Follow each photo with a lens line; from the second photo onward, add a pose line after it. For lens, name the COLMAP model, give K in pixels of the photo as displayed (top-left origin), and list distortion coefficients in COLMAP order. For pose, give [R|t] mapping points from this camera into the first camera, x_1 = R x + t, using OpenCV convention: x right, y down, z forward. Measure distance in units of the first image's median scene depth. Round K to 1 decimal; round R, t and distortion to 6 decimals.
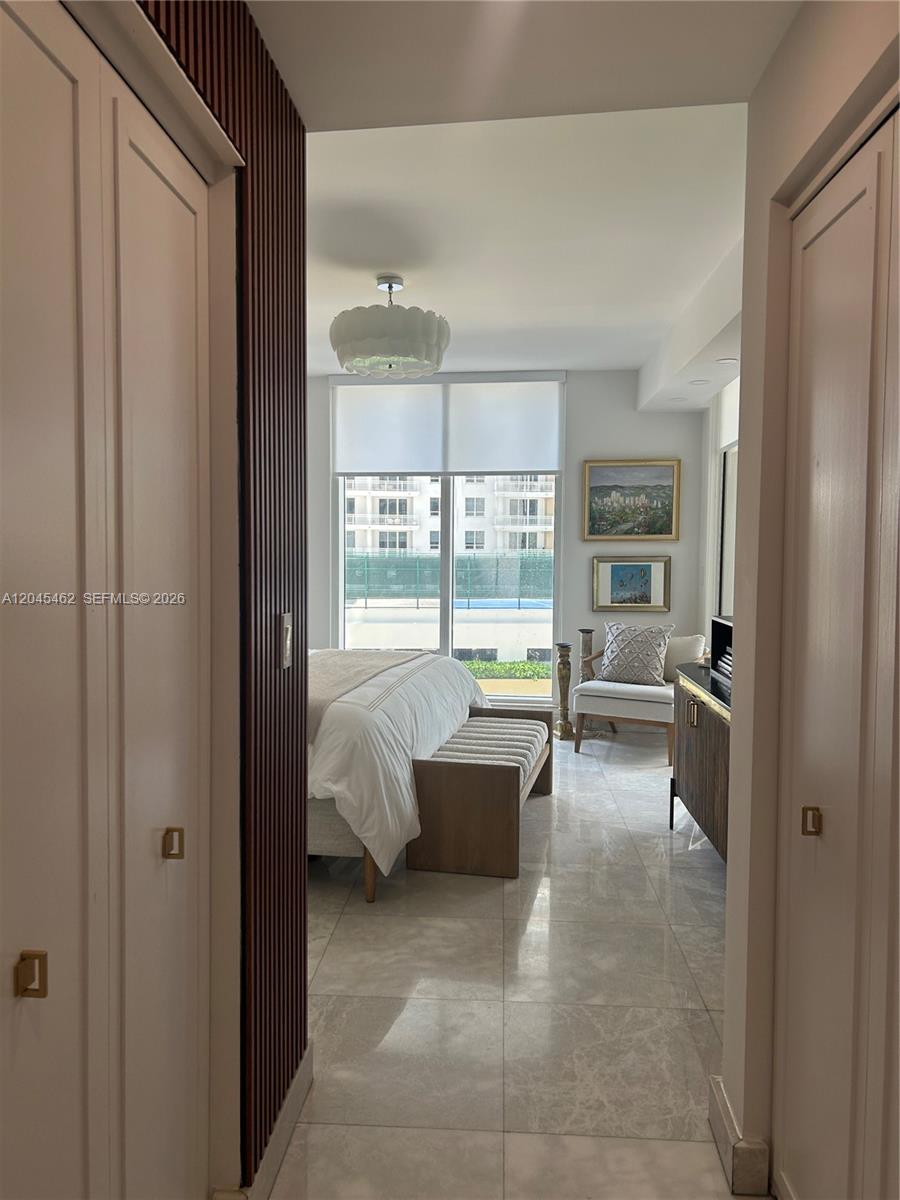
lens RADIAL K [[1069.6, 0, 450.0], [0, 1069.6, 600.0], [0, 0, 1]] dist [0.283130, -0.000083]
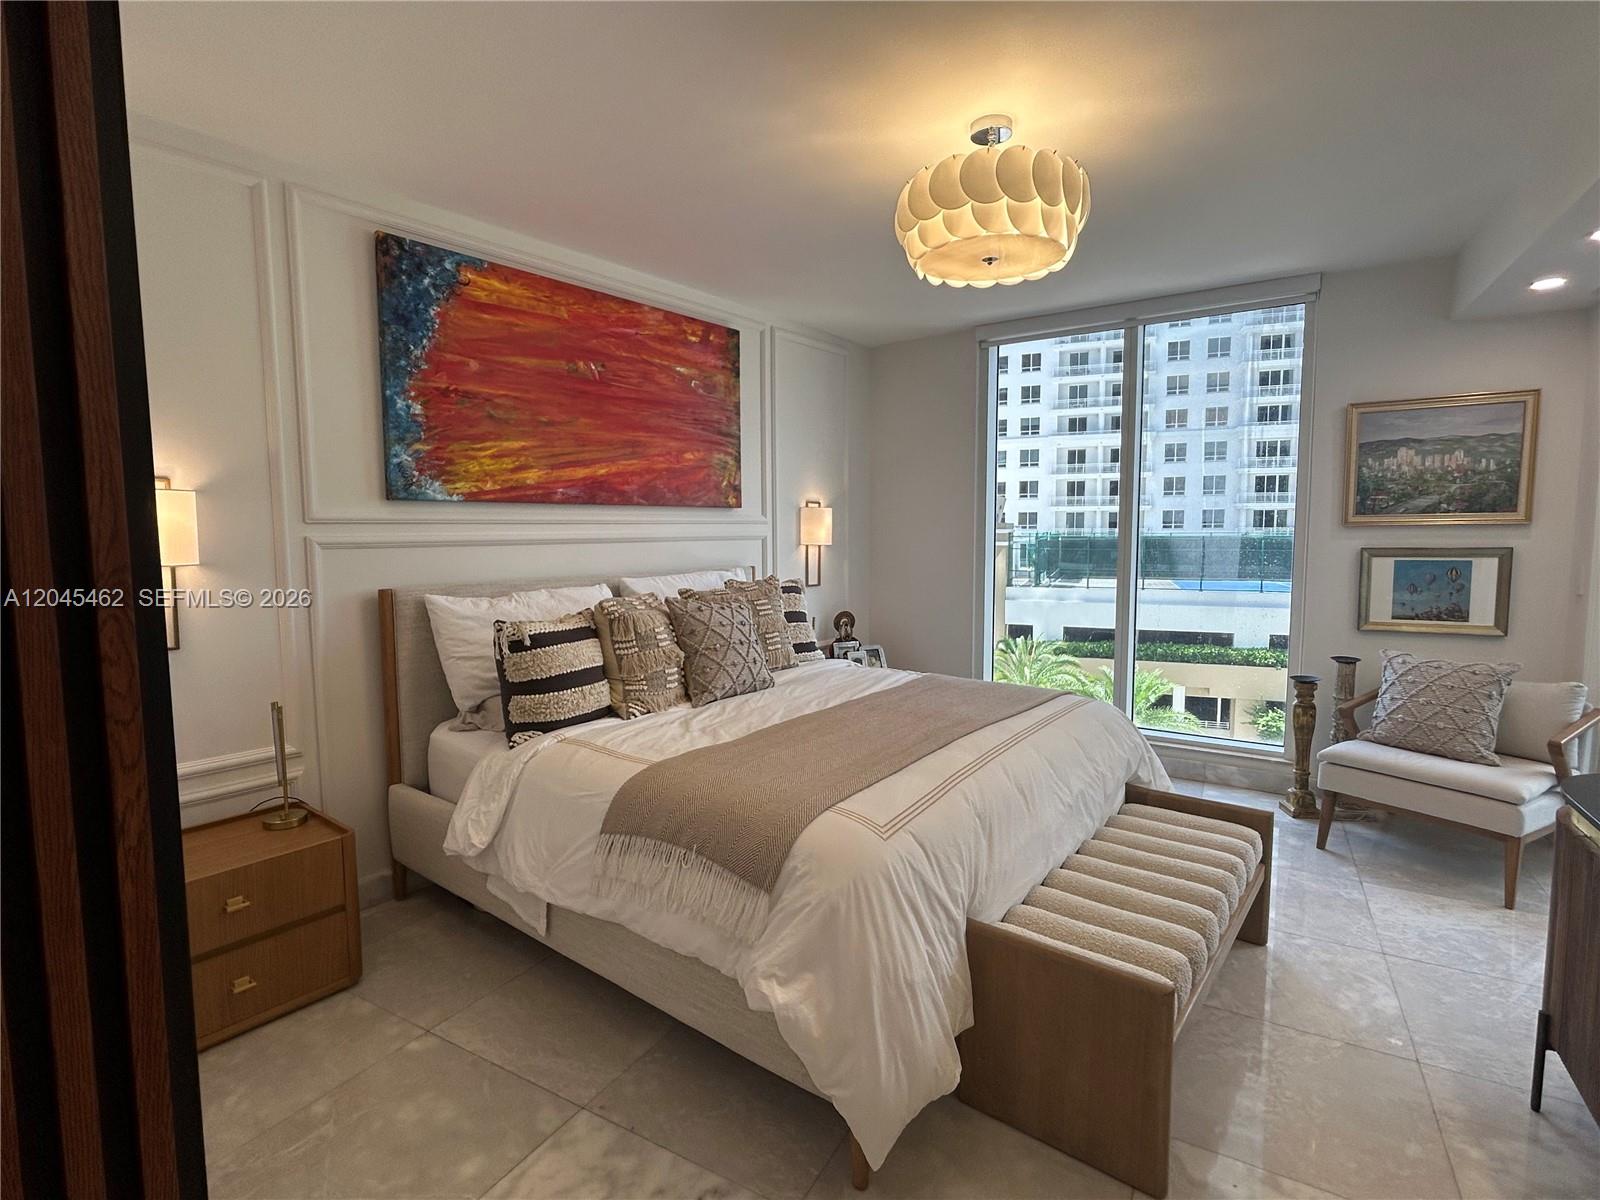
lens RADIAL K [[798.5, 0, 799.1], [0, 798.5, 592.3], [0, 0, 1]] dist [-0.004629, 0.011792]
pose [[0.888944, 0.025329, -0.457315, 0.051185], [-0.009472, 0.999273, 0.036934, -0.028281], [0.457917, -0.028501, 0.888538, 0.407002]]
